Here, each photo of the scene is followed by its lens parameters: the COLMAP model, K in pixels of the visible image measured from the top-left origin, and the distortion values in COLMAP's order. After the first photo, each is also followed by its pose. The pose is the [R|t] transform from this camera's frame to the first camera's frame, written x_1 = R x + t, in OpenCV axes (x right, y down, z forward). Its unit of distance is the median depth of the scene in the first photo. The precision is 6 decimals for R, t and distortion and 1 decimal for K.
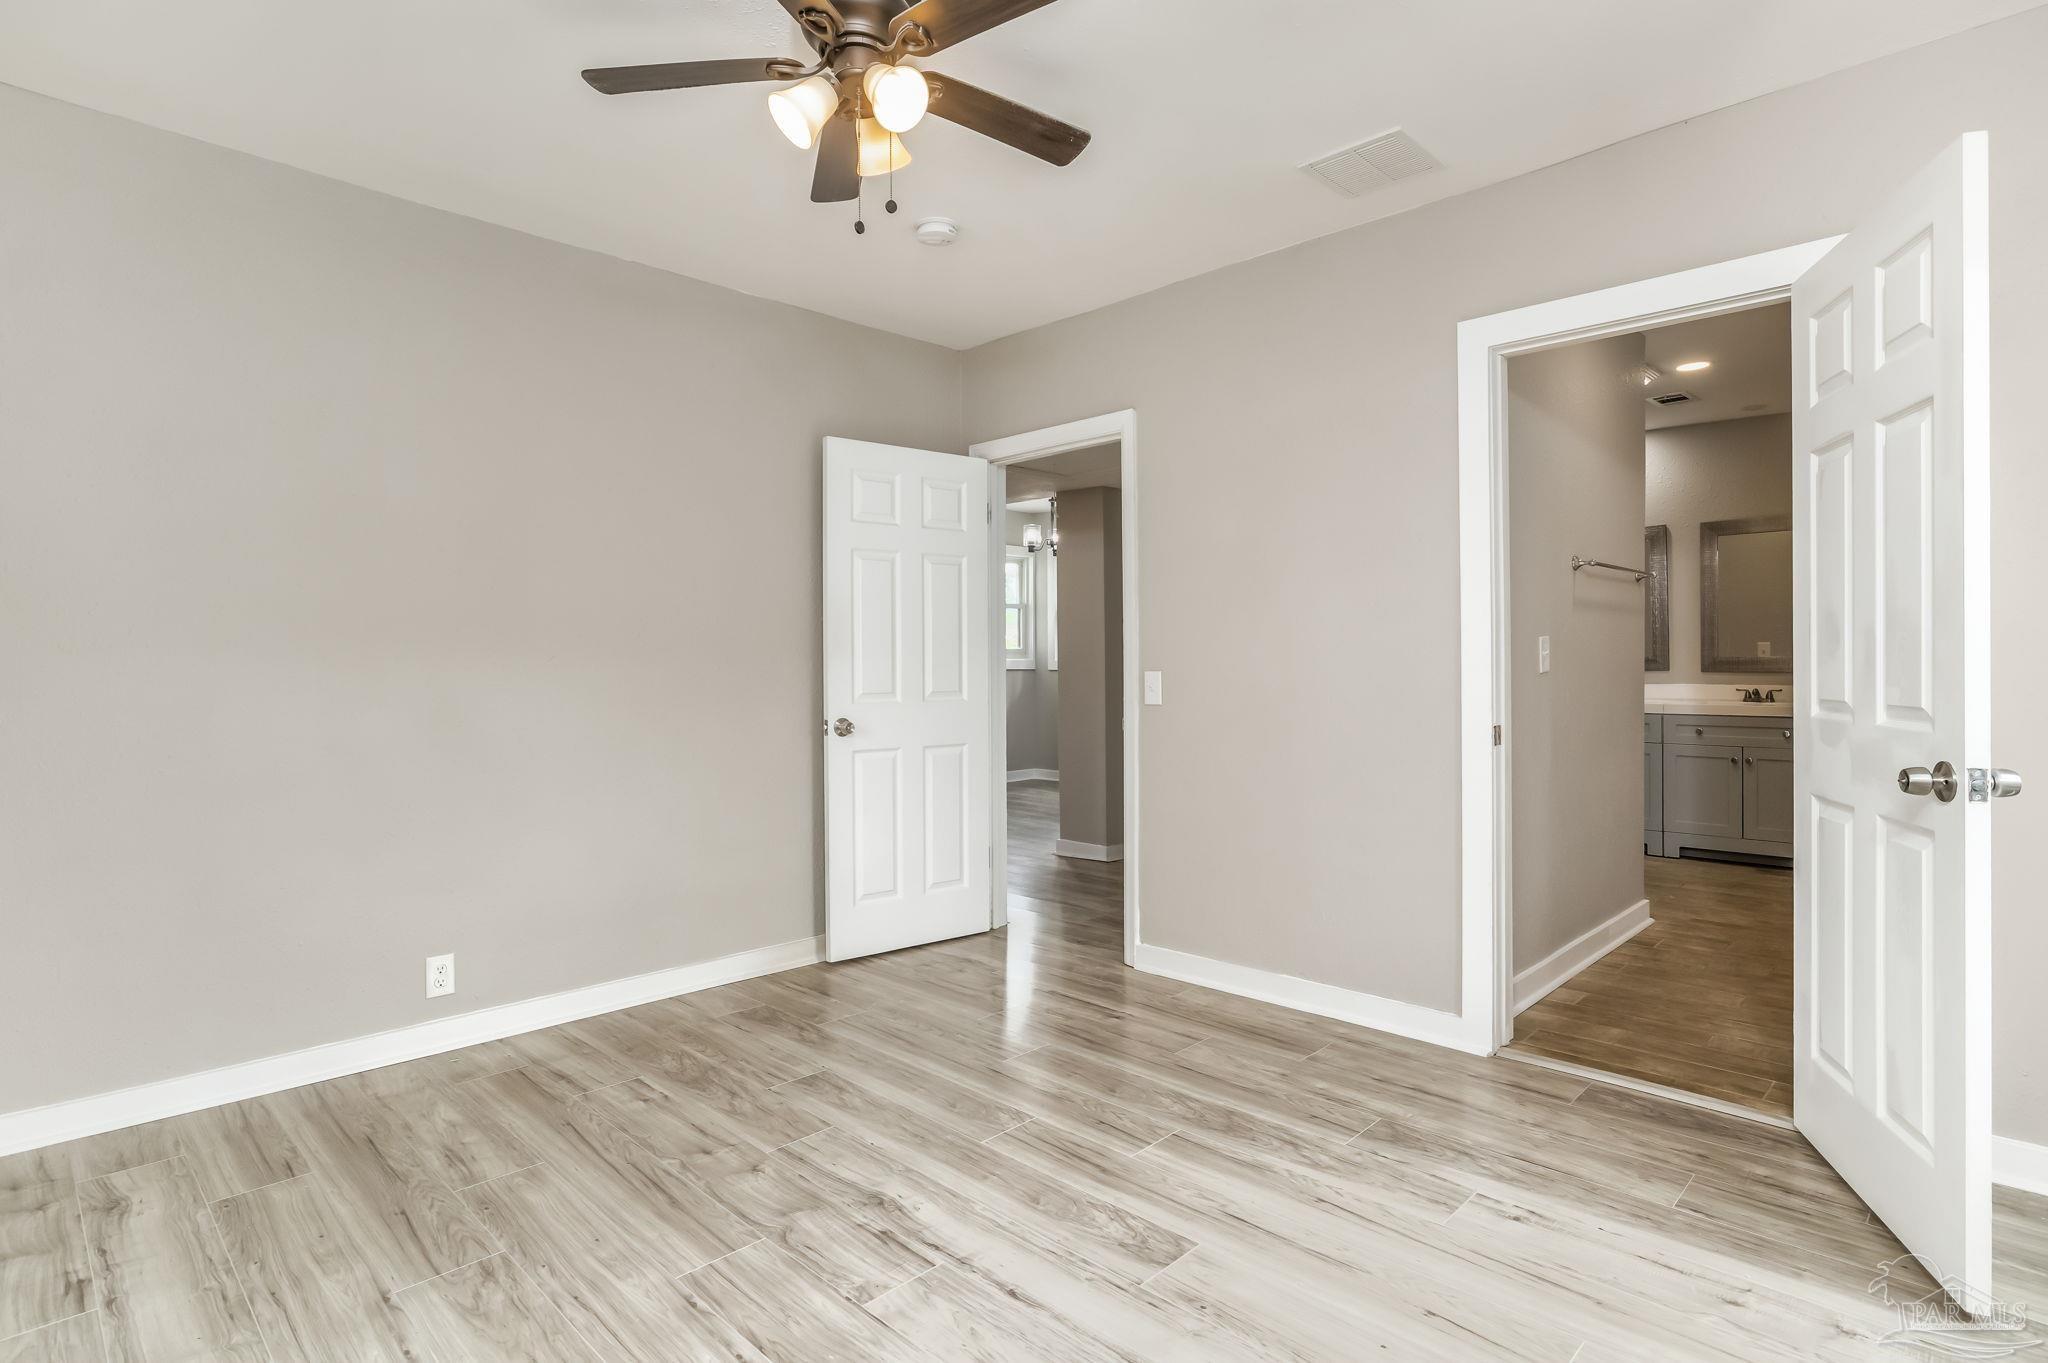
lens RADIAL K [[1044.4, 0, 1033.9], [0, 1044.4, 662.4], [0, 0, 1]] dist [-0.004918, 0.000428]
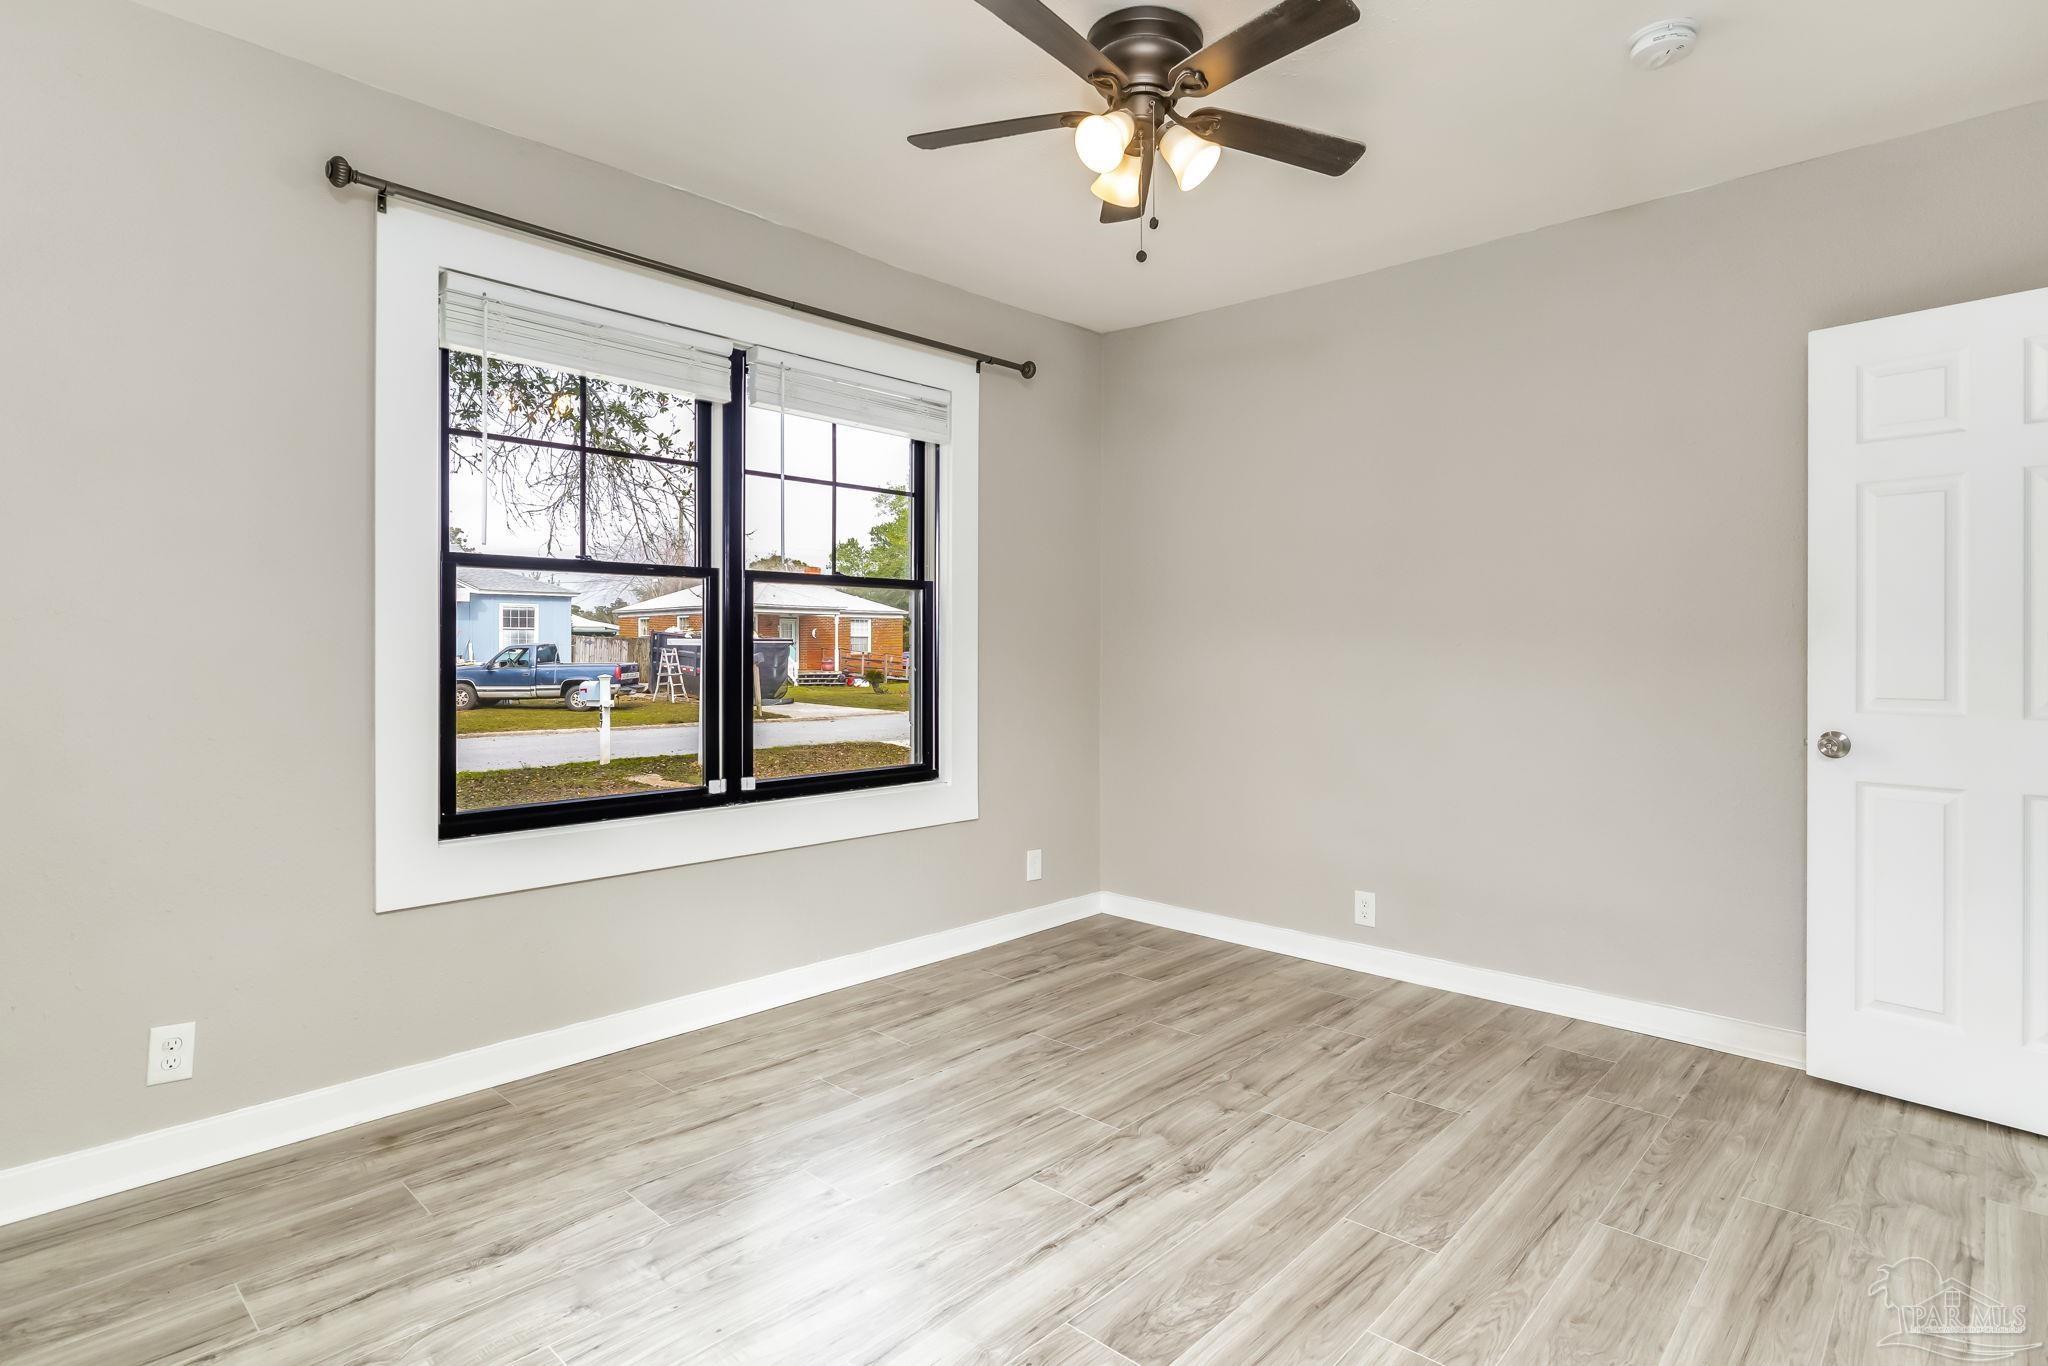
lens RADIAL K [[1044.4, 0, 1024.4], [0, 1044.4, 676.1], [0, 0, 1]] dist [-0.004918, 0.000428]
pose [[0.028624, 0.027519, -0.999211, 0.731615], [-0.000050, 0.999621, 0.027529, -0.001982], [0.999590, -0.000738, 0.028614, 0.677308]]
